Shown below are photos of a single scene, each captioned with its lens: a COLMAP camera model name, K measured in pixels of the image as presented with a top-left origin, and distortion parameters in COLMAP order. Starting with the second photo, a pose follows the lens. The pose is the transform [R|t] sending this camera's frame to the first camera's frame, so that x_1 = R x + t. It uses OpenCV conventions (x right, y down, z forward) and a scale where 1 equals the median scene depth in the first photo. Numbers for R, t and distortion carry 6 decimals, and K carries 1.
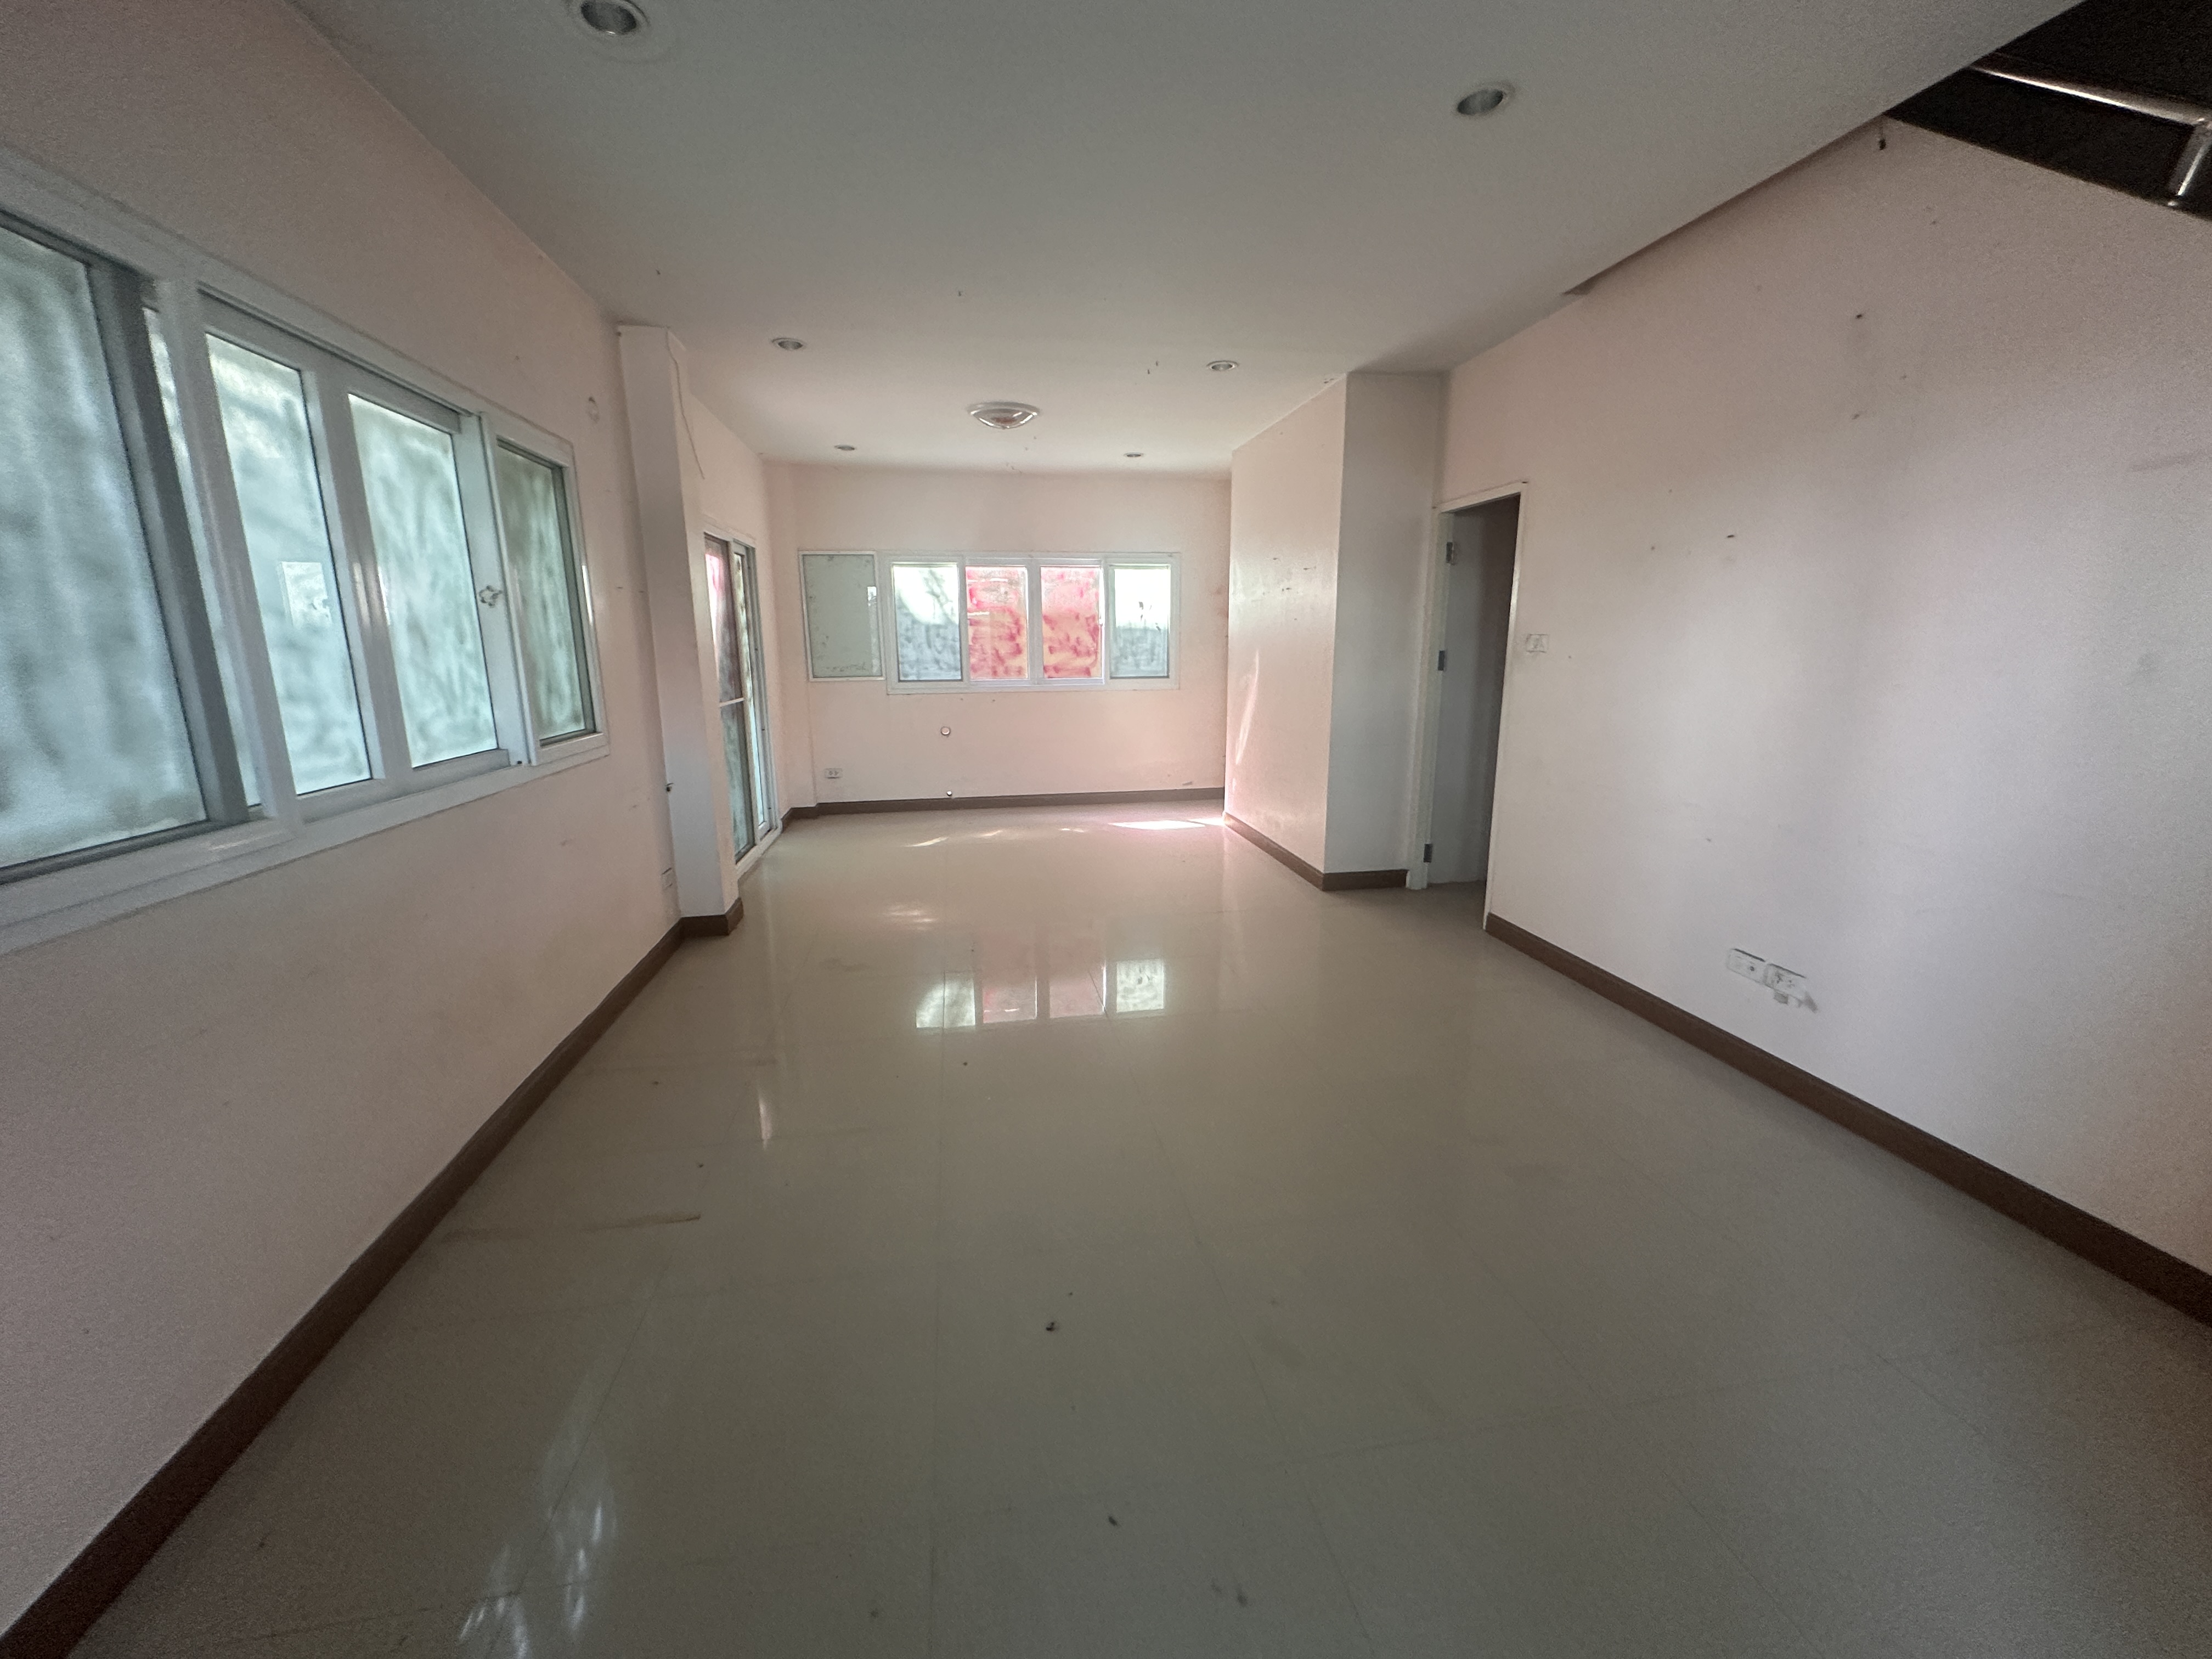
lens RADIAL K [[882.8, 0, 1106.2], [0, 882.8, 831.2], [0, 0, 1]] dist [-0.004046, 0.001543]
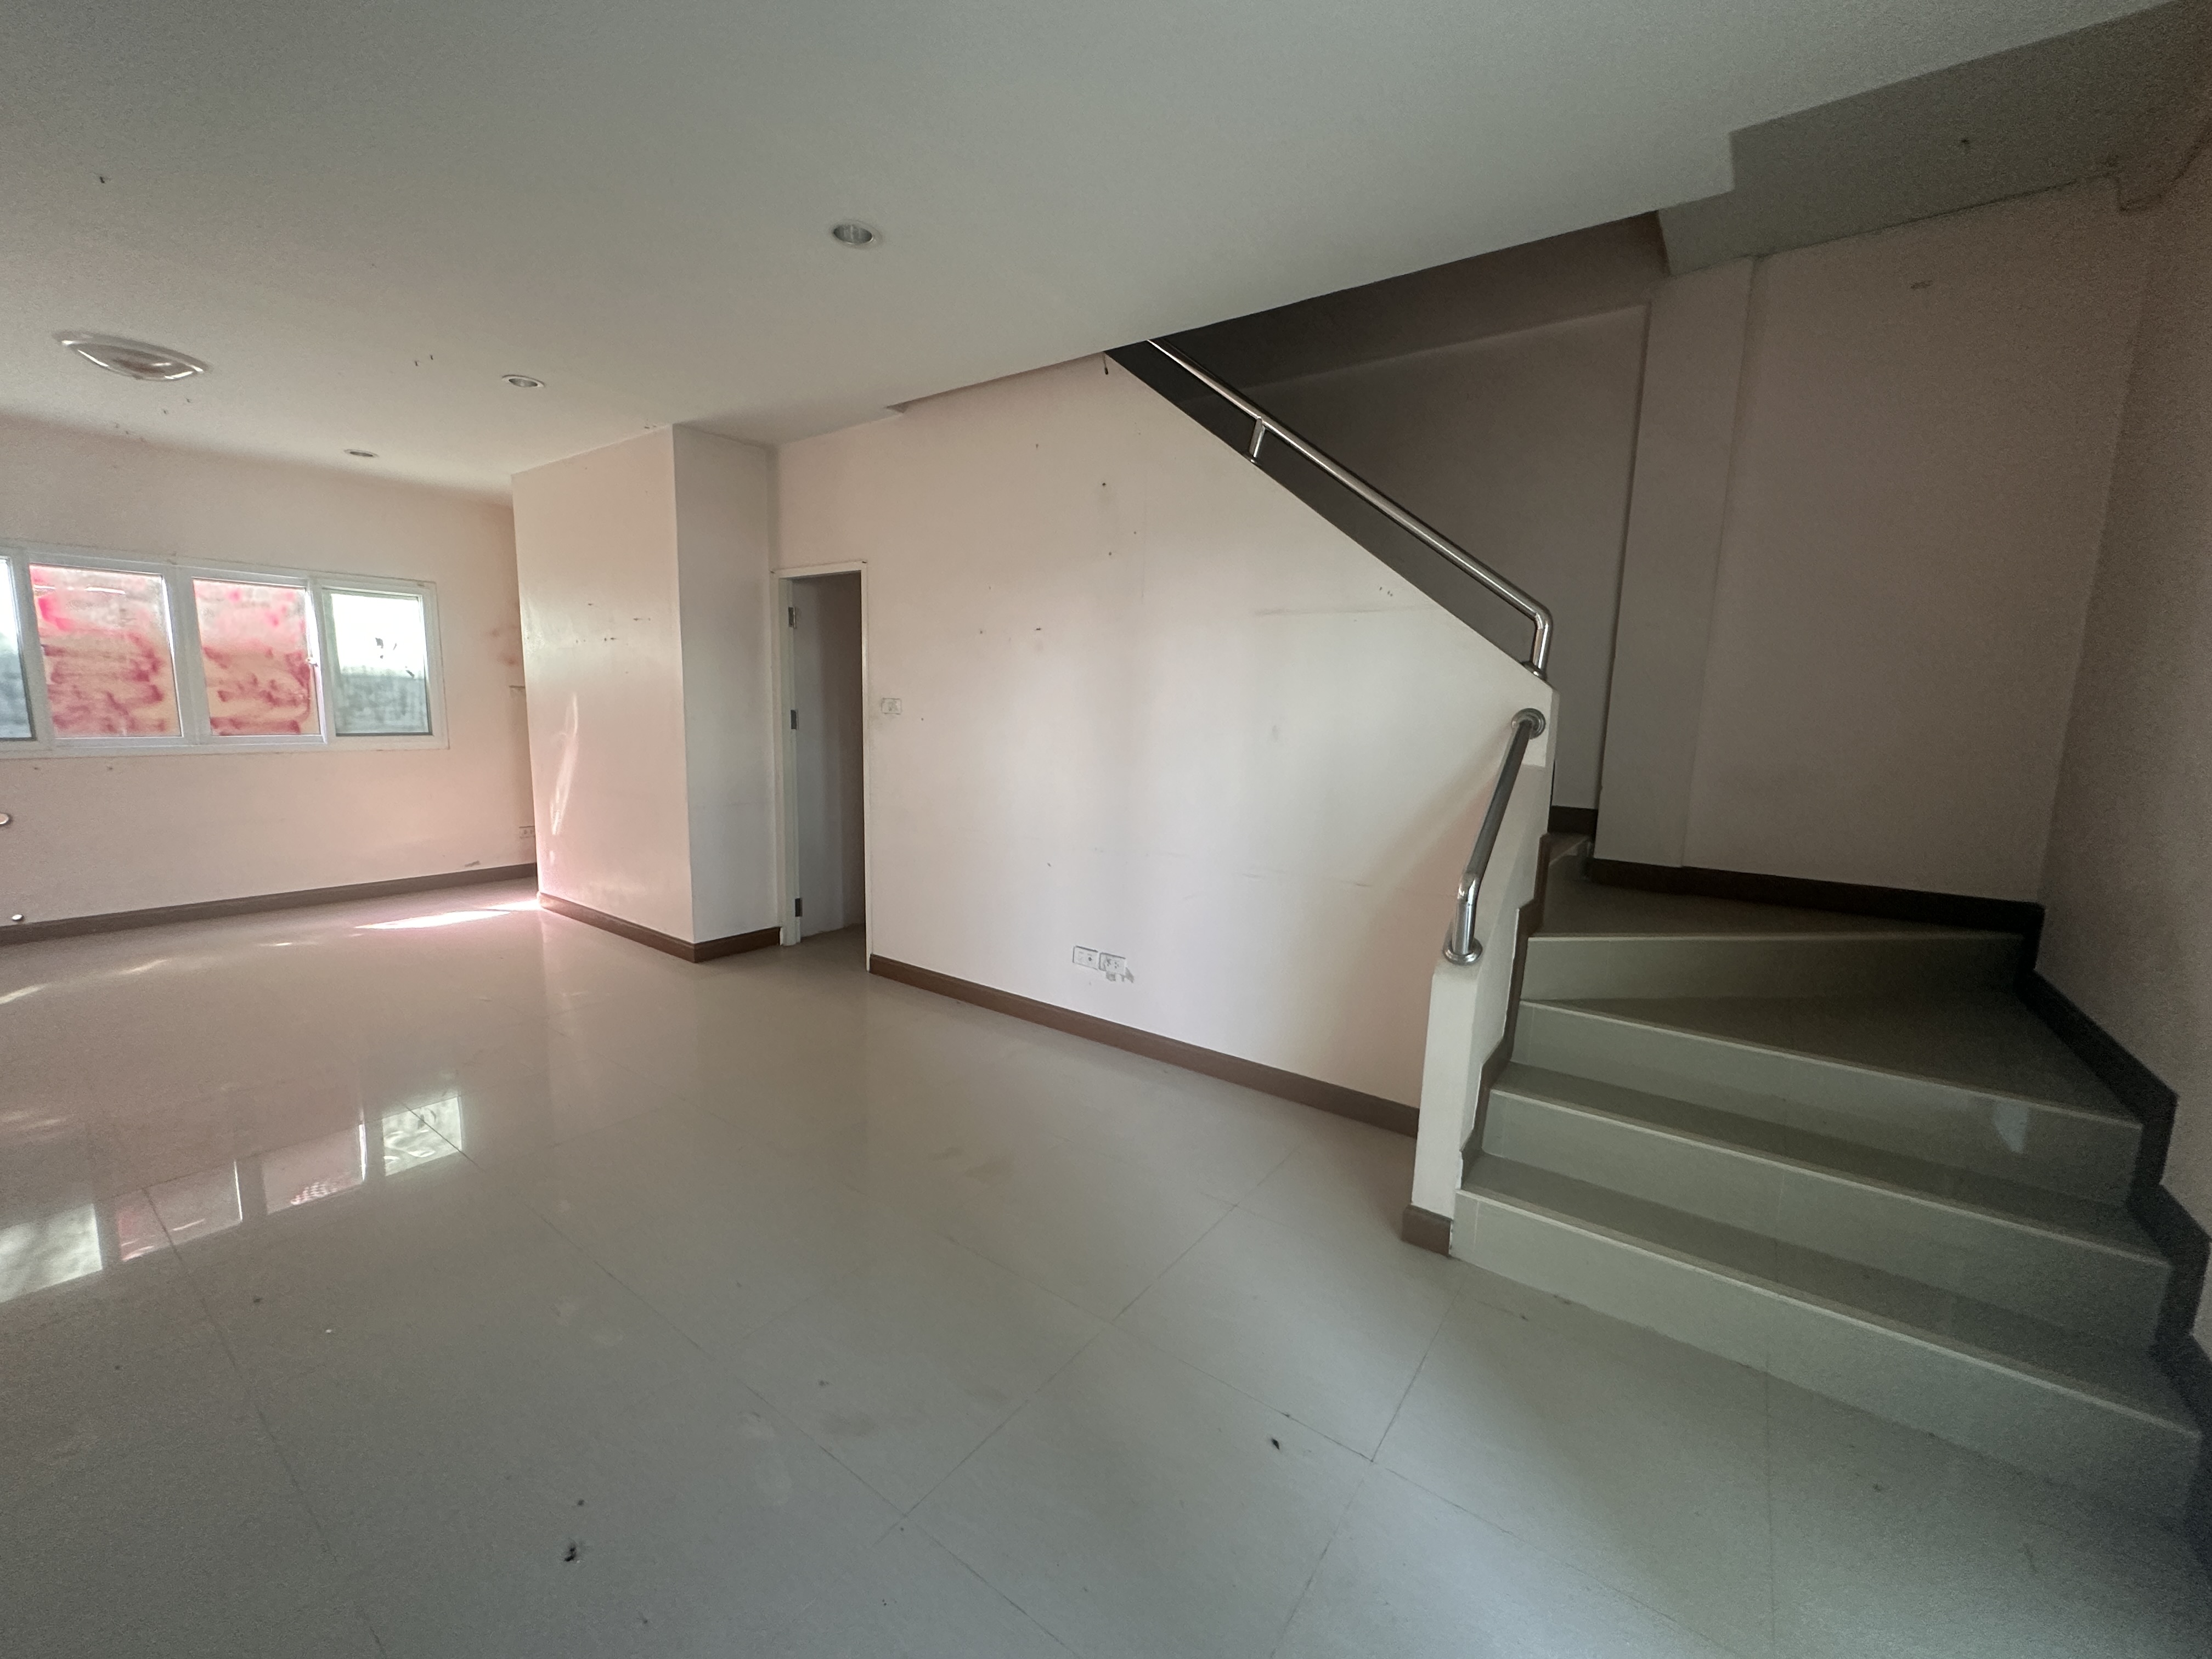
lens RADIAL K [[882.8, 0, 1108.8], [0, 882.8, 828.1], [0, 0, 1]] dist [-0.004046, 0.001543]
pose [[0.715013, -0.073410, 0.695246, -0.080035], [0.118131, 0.992858, -0.016654, -0.006230], [-0.689059, 0.094038, 0.718579, 0.014750]]
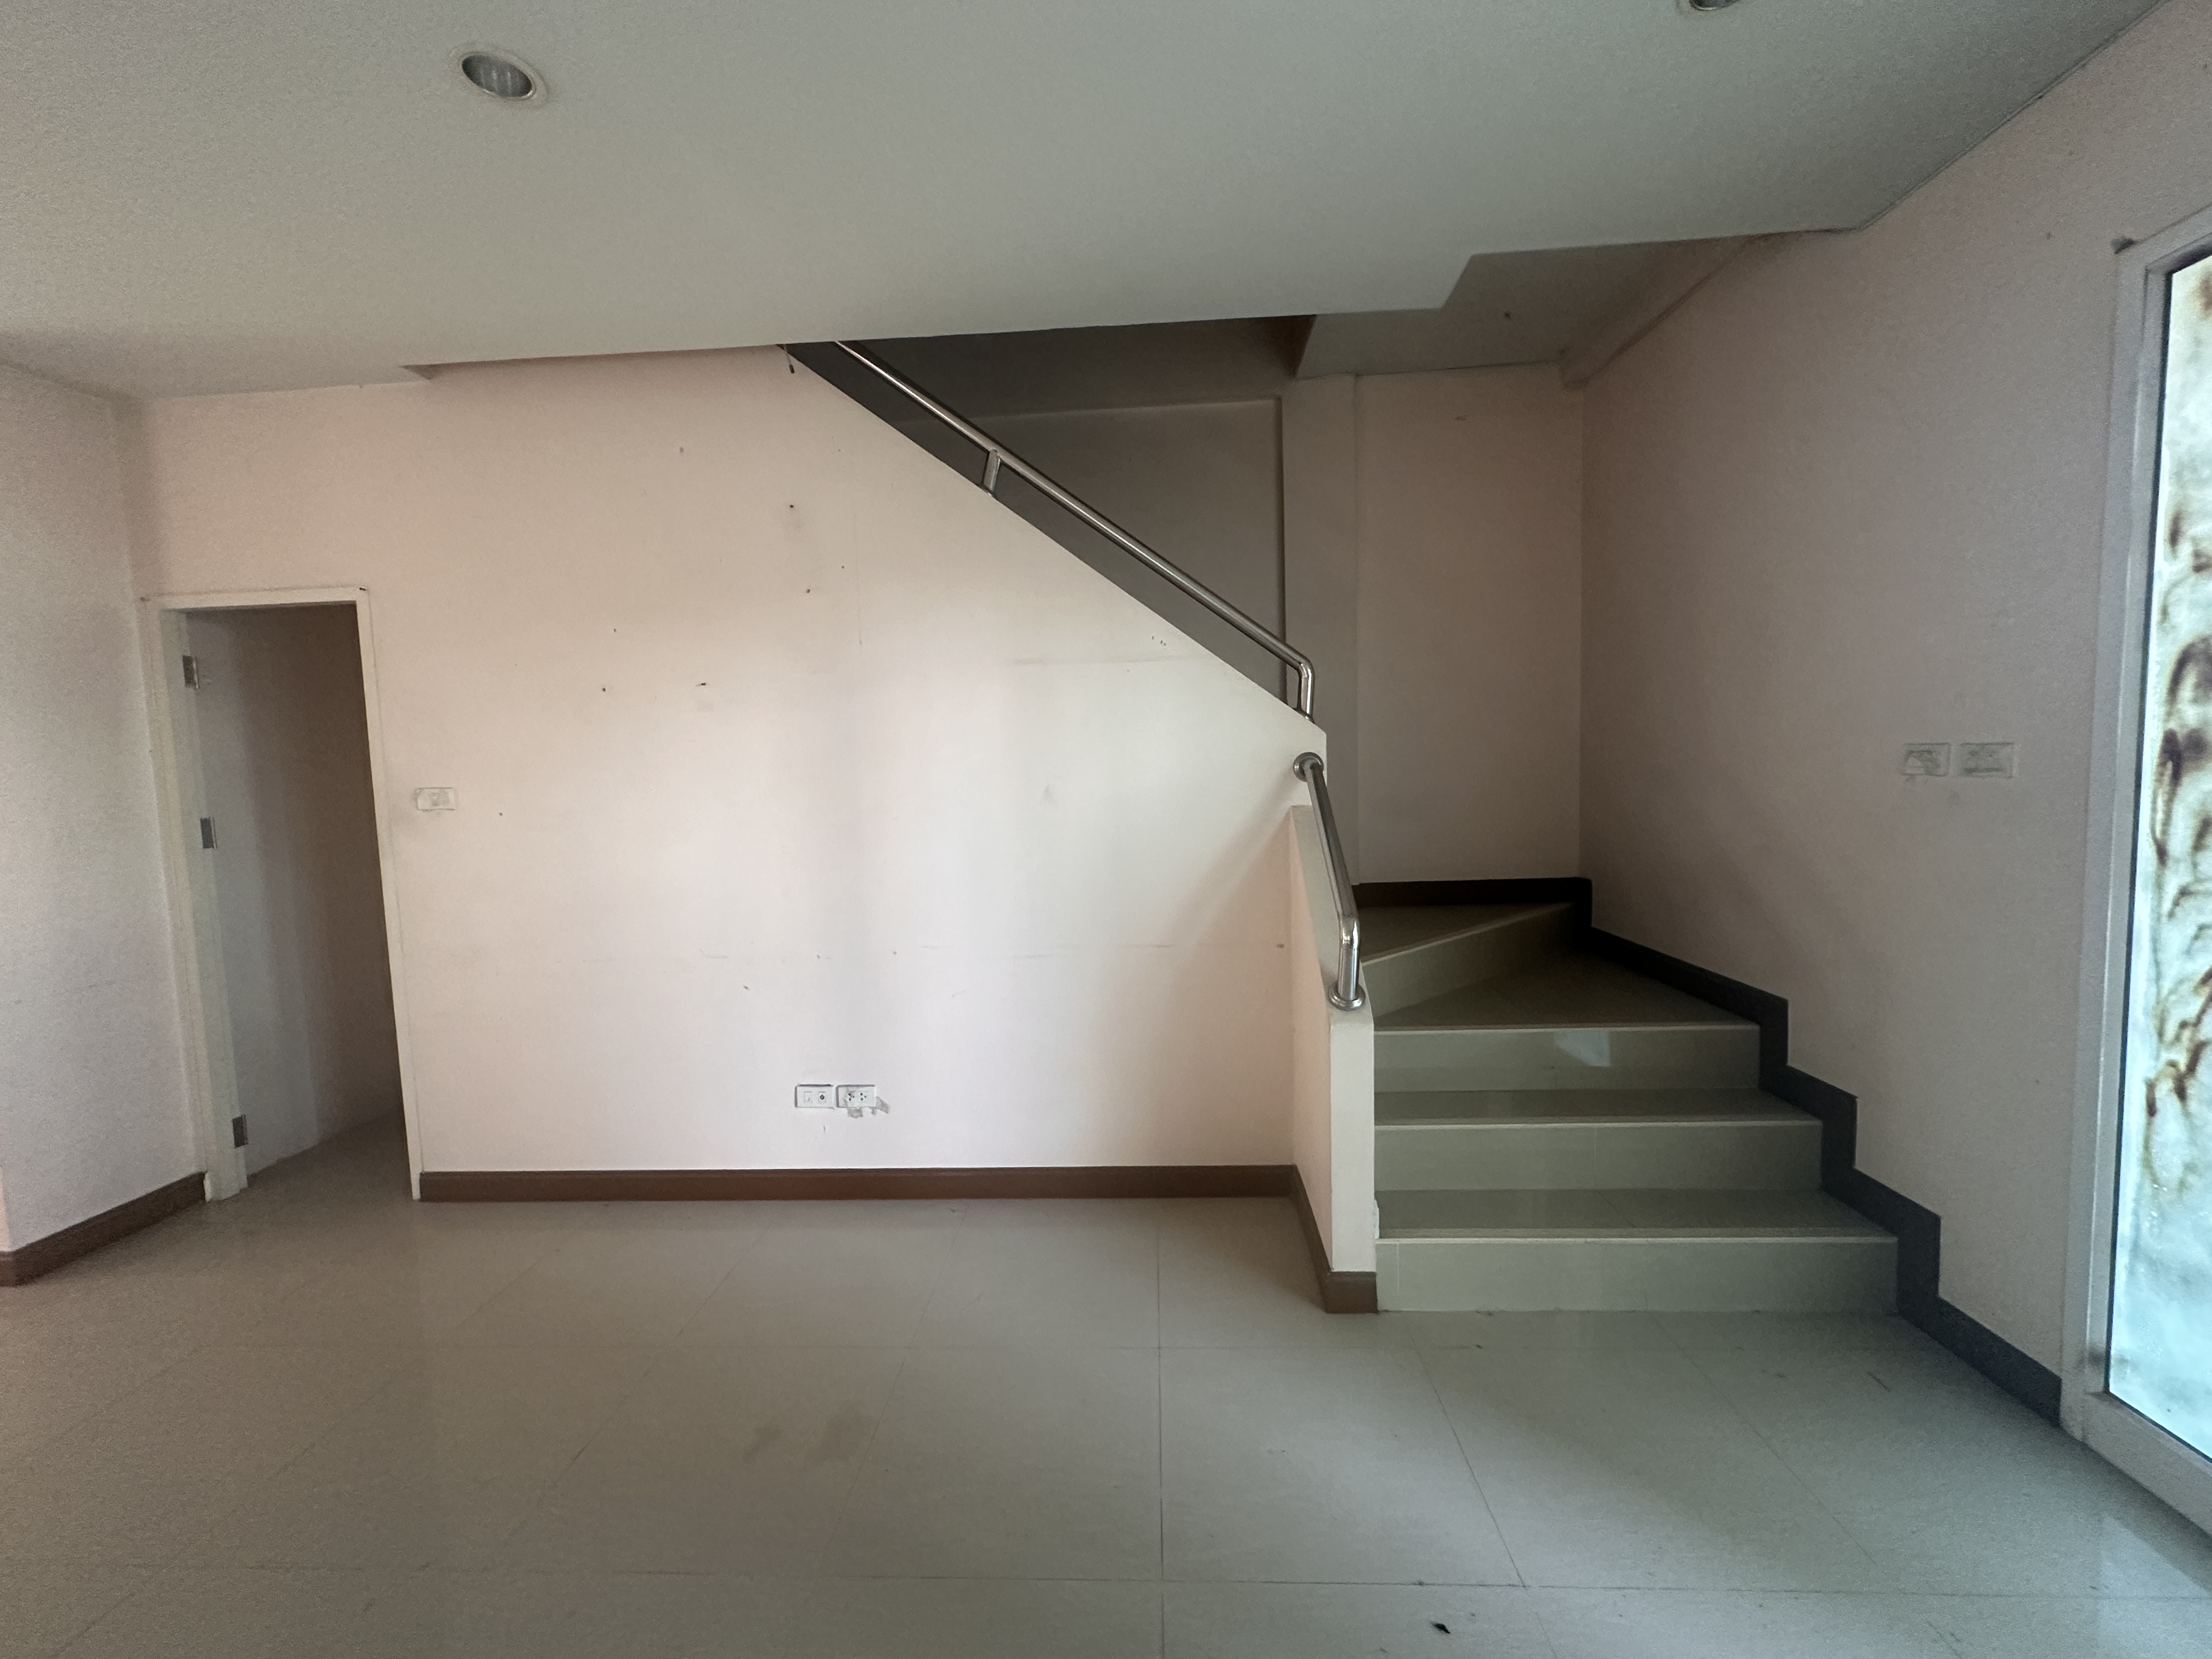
lens RADIAL K [[882.8, 0, 1106.0], [0, 882.8, 828.8], [0, 0, 1]] dist [-0.004046, 0.001543]
pose [[0.219834, -0.073493, 0.972765, -0.097062], [0.237232, 0.971252, 0.019767, -0.051191], [-0.946253, 0.226426, 0.230949, 0.218936]]
